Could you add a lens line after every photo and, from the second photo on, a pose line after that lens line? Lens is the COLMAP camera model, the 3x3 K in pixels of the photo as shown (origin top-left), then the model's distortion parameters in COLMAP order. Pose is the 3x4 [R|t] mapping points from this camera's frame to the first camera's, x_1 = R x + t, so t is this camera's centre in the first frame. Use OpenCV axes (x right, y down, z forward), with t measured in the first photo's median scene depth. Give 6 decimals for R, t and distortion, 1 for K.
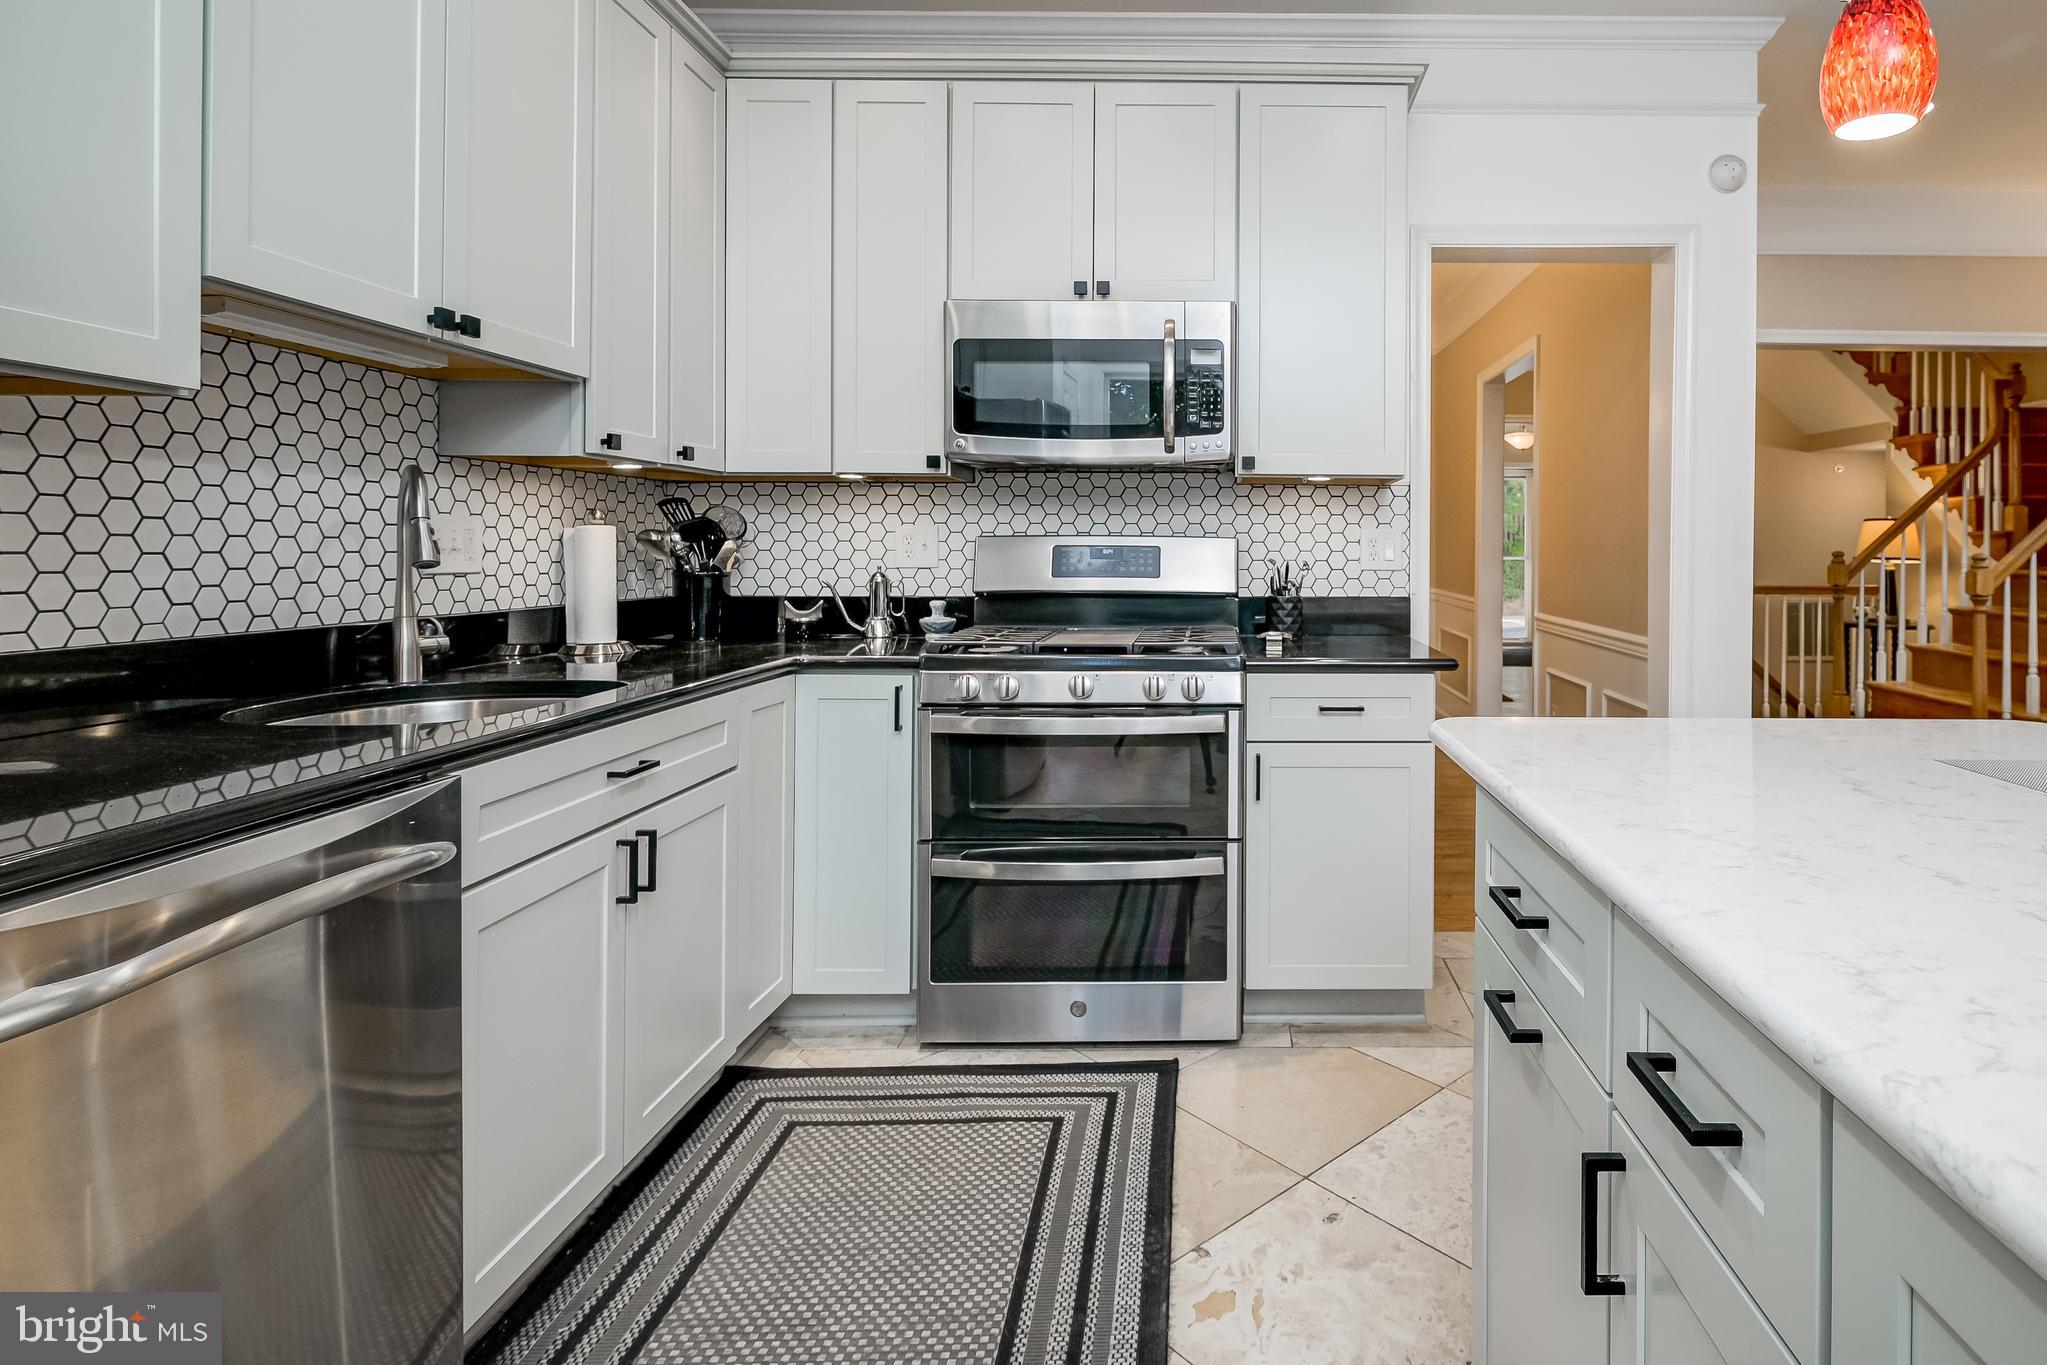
lens RADIAL K [[1079.2, 0, 1218.3], [0, 1079.2, 548.5], [0, 0, 1]] dist [-0.004902, 0.000643]
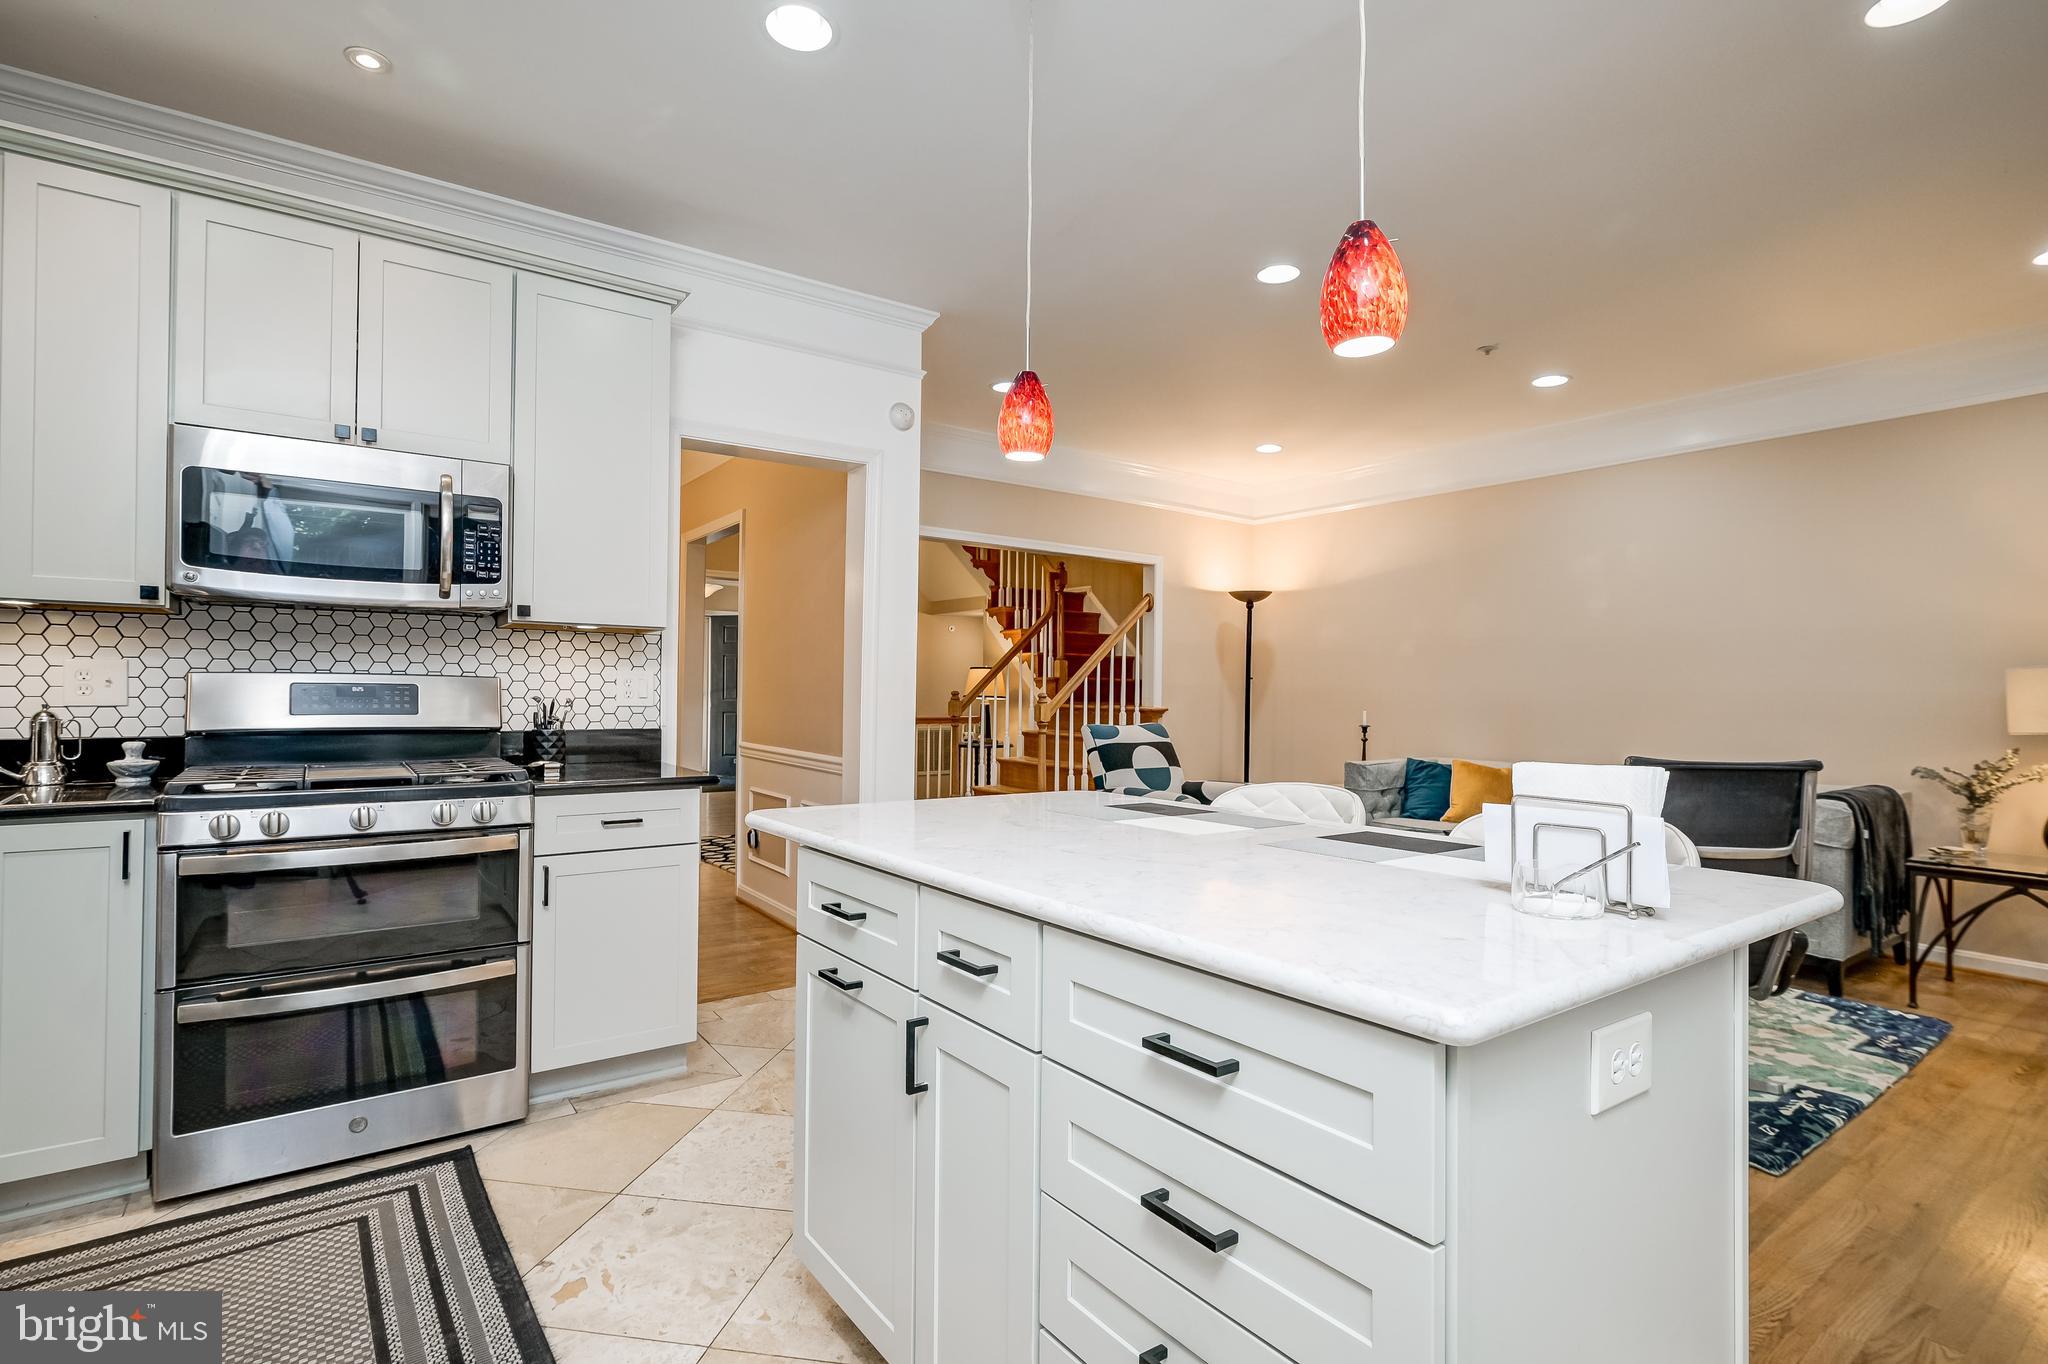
lens RADIAL K [[997.6, 0, 1037.9], [0, 997.6, 684.1], [0, 0, 1]] dist [-0.003579, -0.000462]
pose [[0.812156, 0.008212, 0.583382, -0.143773], [-0.006654, 0.999966, -0.004812, -0.001931], [-0.583402, 0.000026, 0.812184, -0.154659]]
